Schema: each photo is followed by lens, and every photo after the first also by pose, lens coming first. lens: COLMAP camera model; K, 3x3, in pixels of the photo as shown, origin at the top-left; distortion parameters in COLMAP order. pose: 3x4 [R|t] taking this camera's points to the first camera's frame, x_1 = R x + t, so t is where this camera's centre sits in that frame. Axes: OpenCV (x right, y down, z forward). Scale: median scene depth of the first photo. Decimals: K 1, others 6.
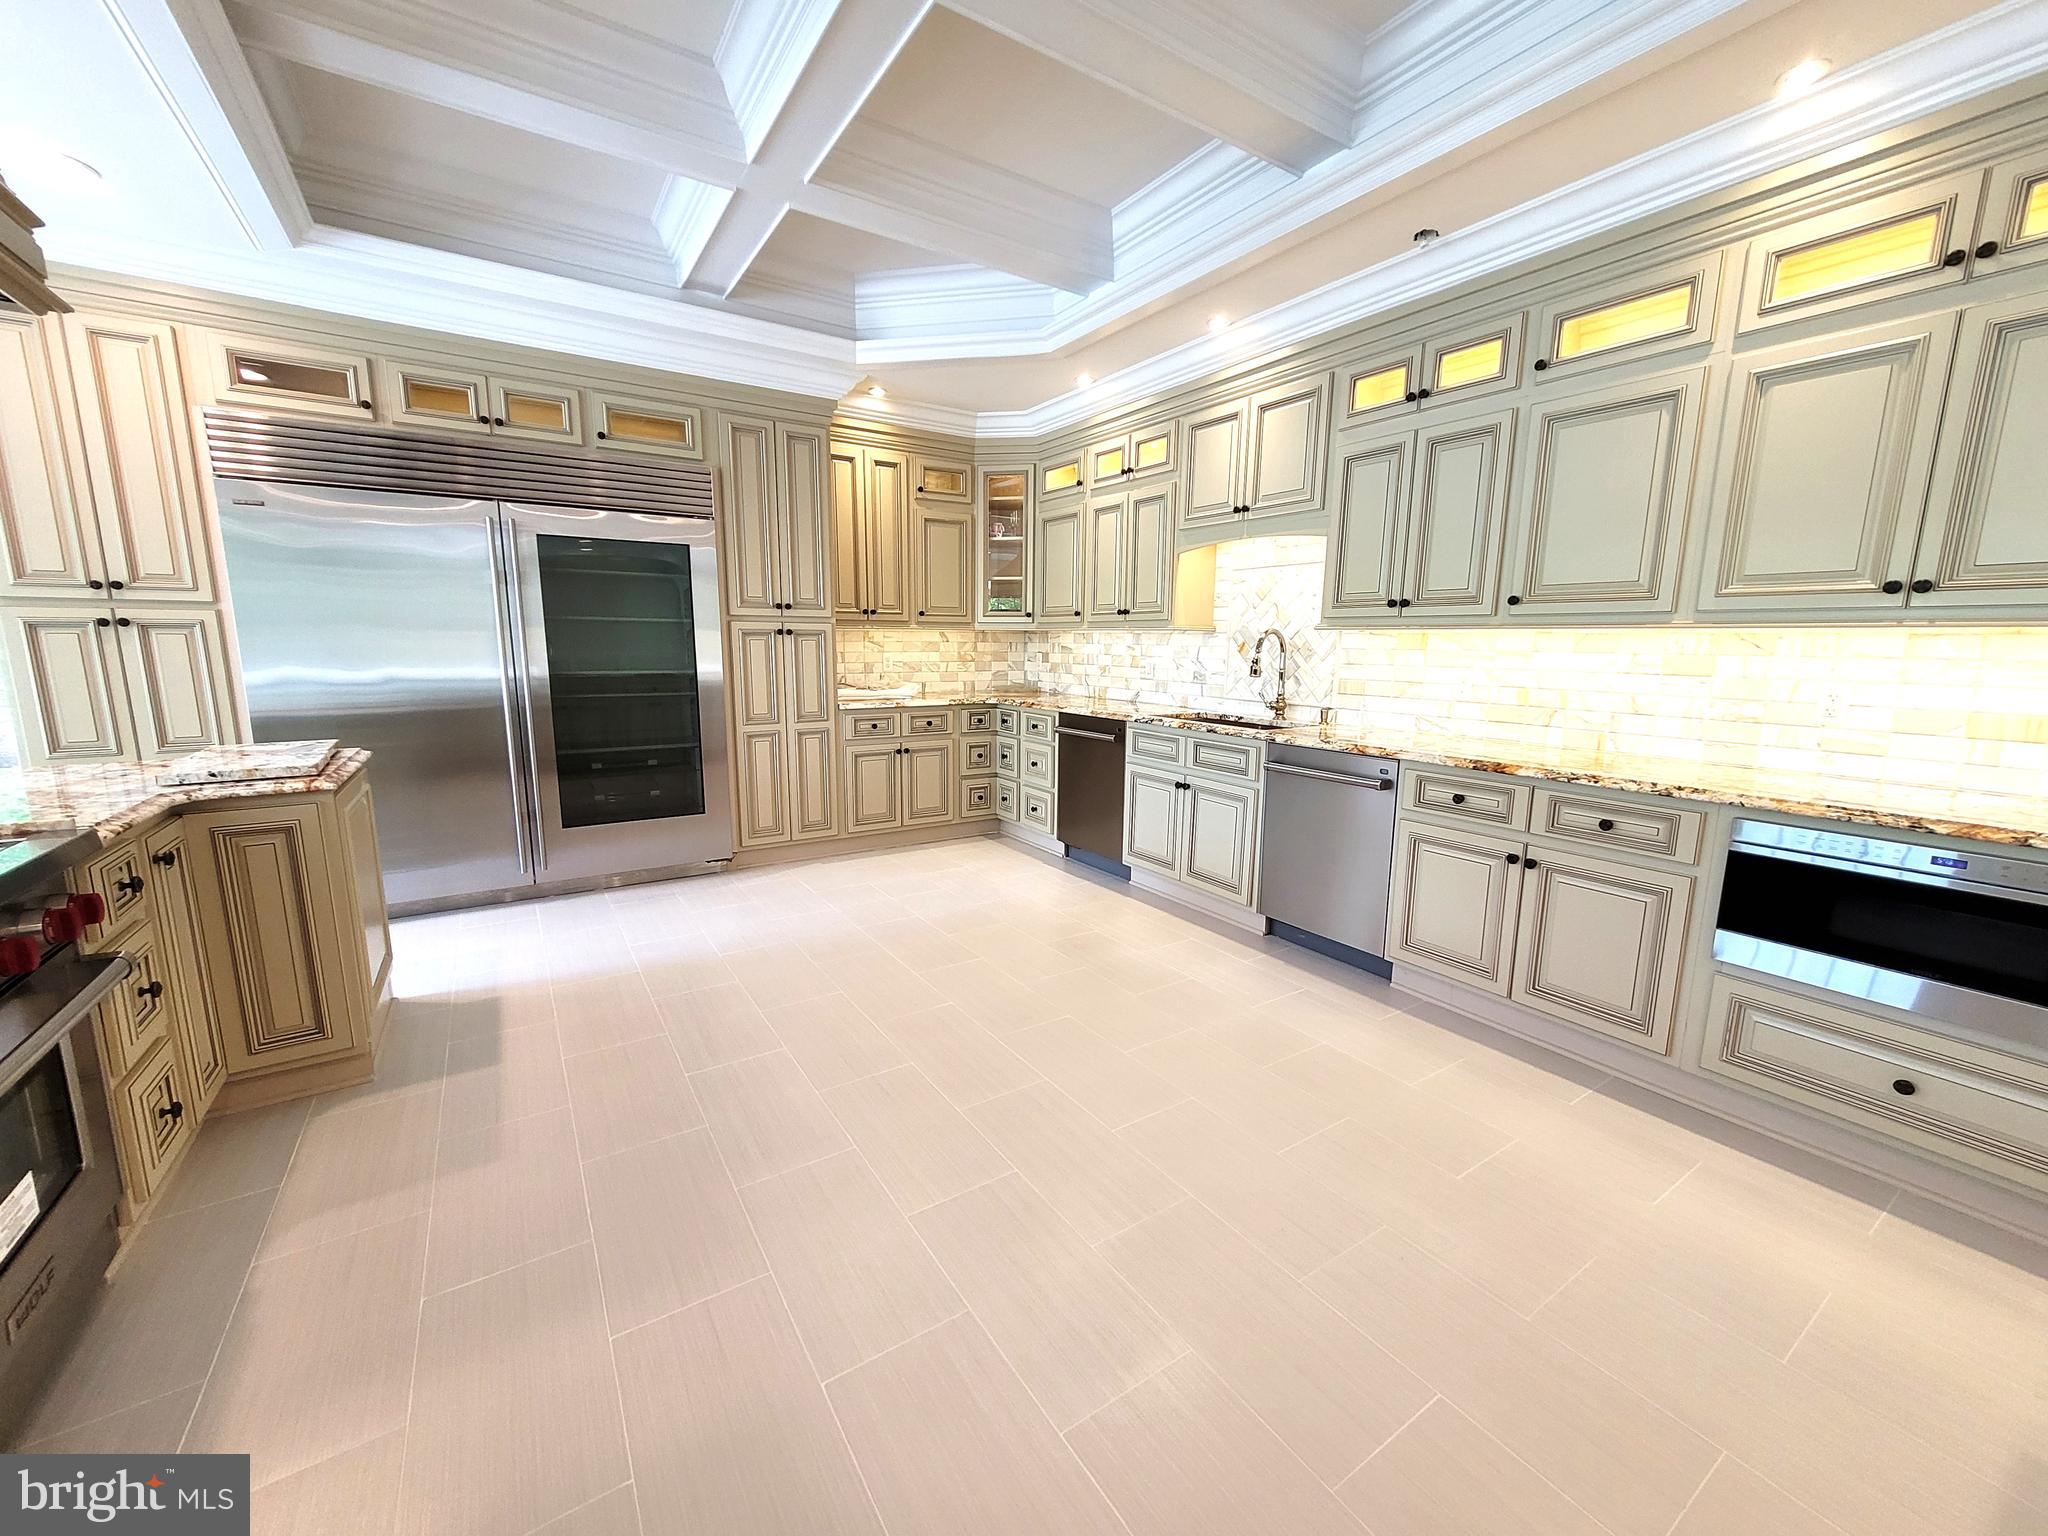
lens RADIAL K [[813.0, 0, 1028.7], [0, 813.0, 772.4], [0, 0, 1]] dist [0.007899, -0.000240]
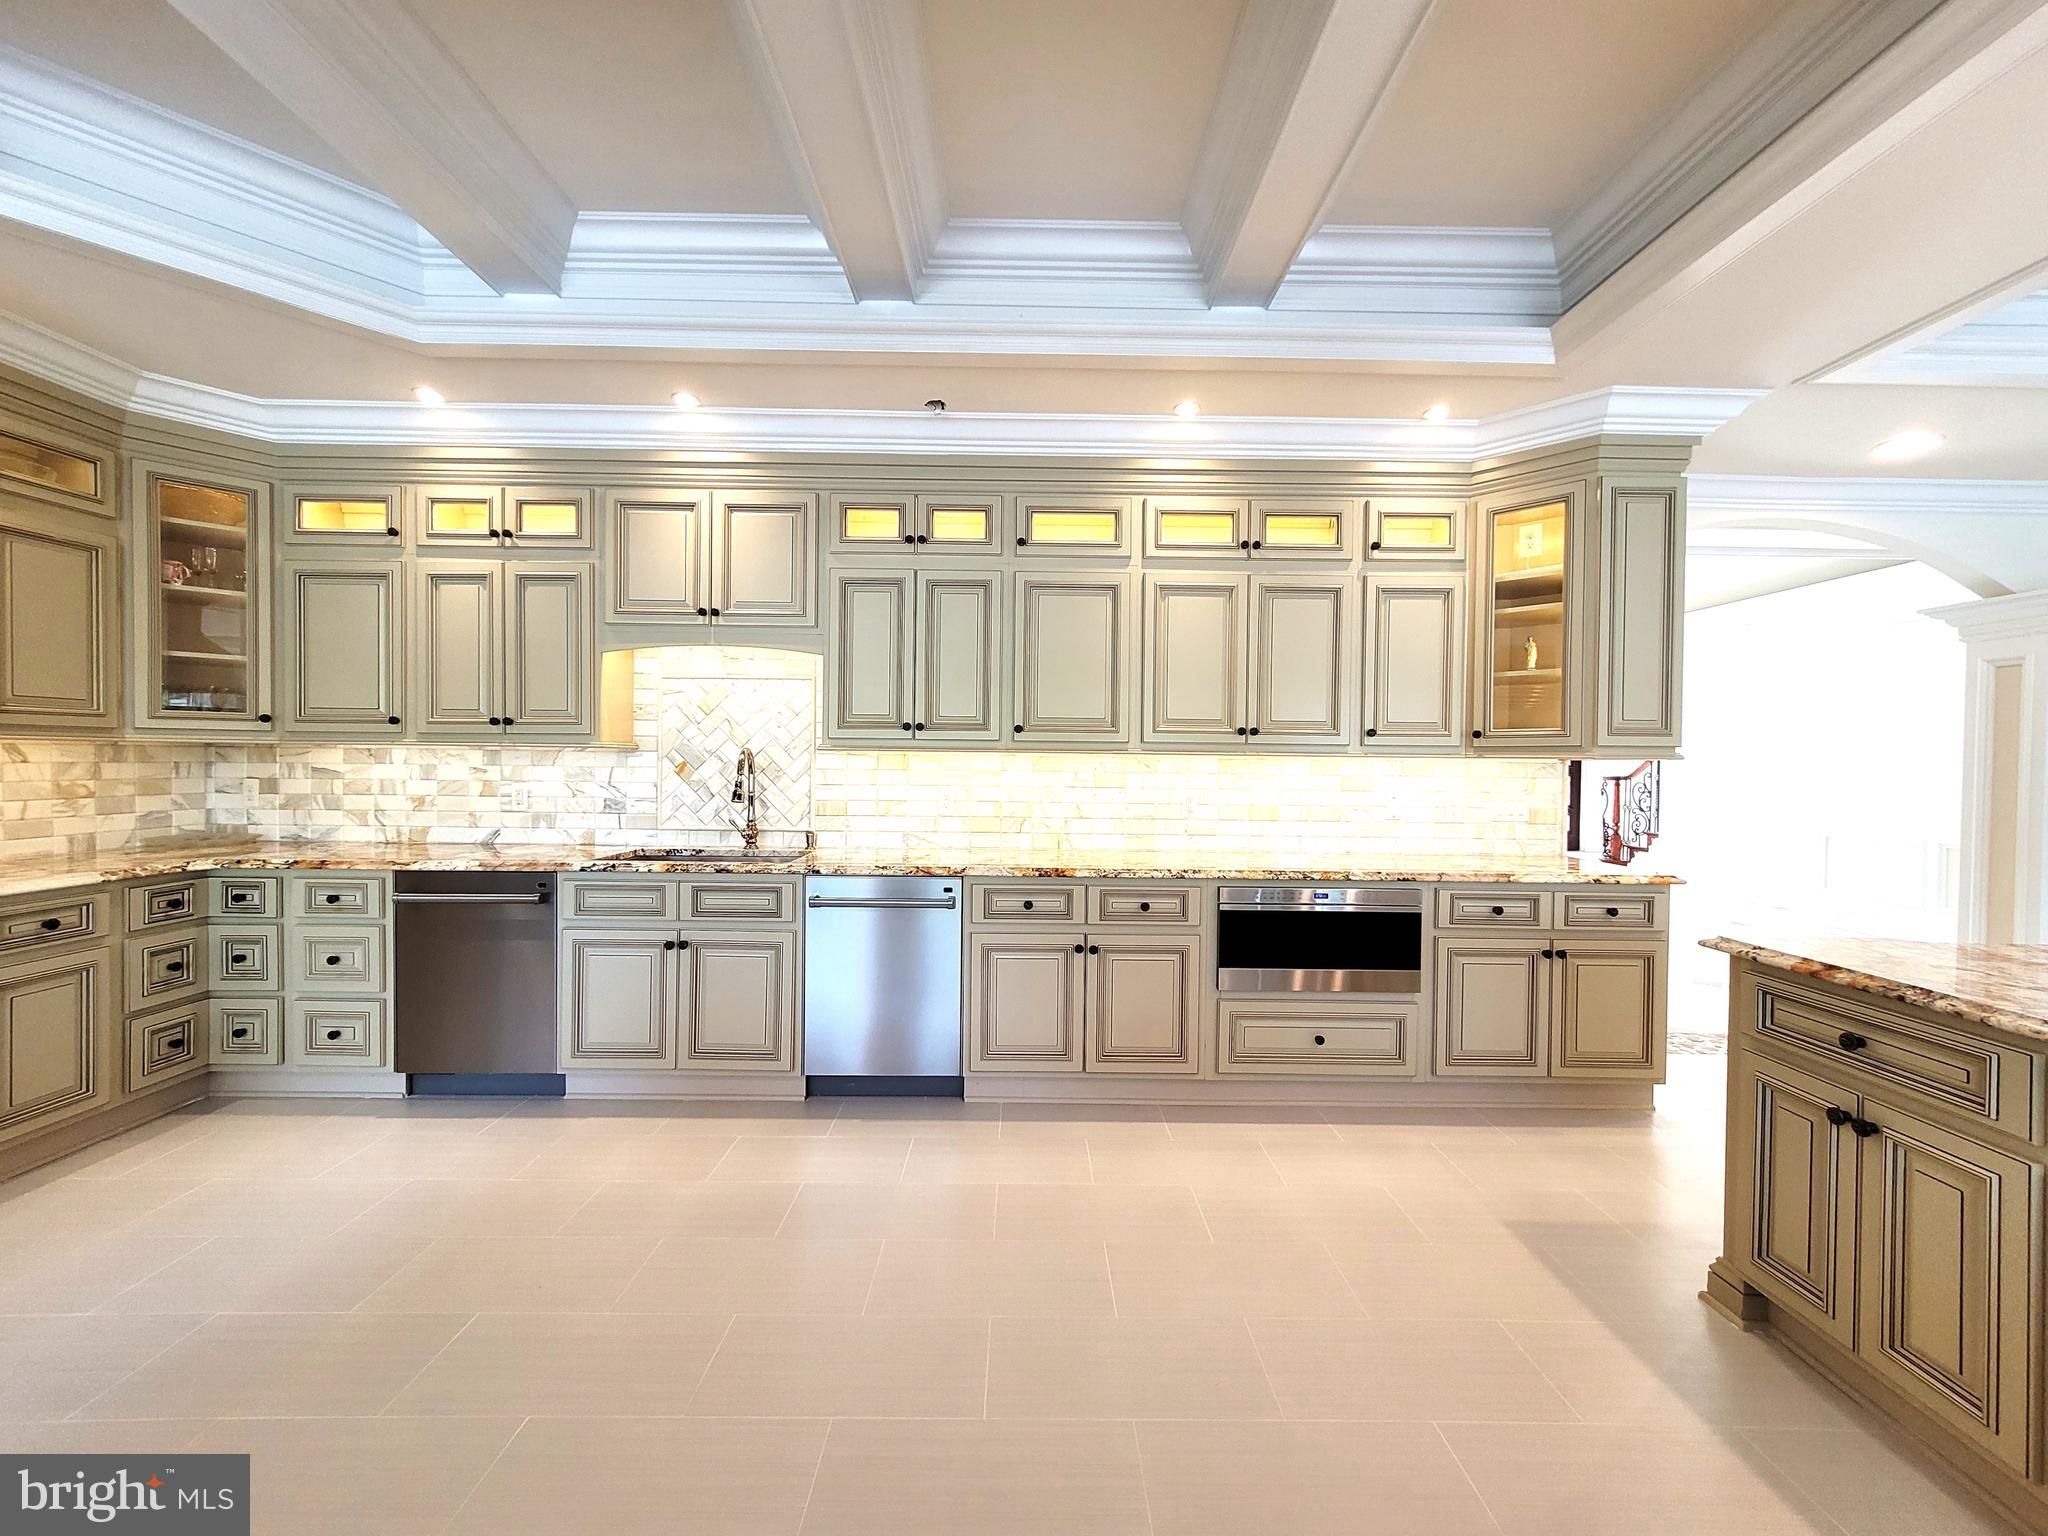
lens RADIAL K [[813.0, 0, 1028.7], [0, 813.0, 772.4], [0, 0, 1]] dist [0.007899, -0.000240]
pose [[0.540747, -0.018732, 0.840976, -0.281716], [0.130925, 0.989443, -0.062146, -0.054278], [-0.830934, 0.143710, 0.537491, 0.267600]]
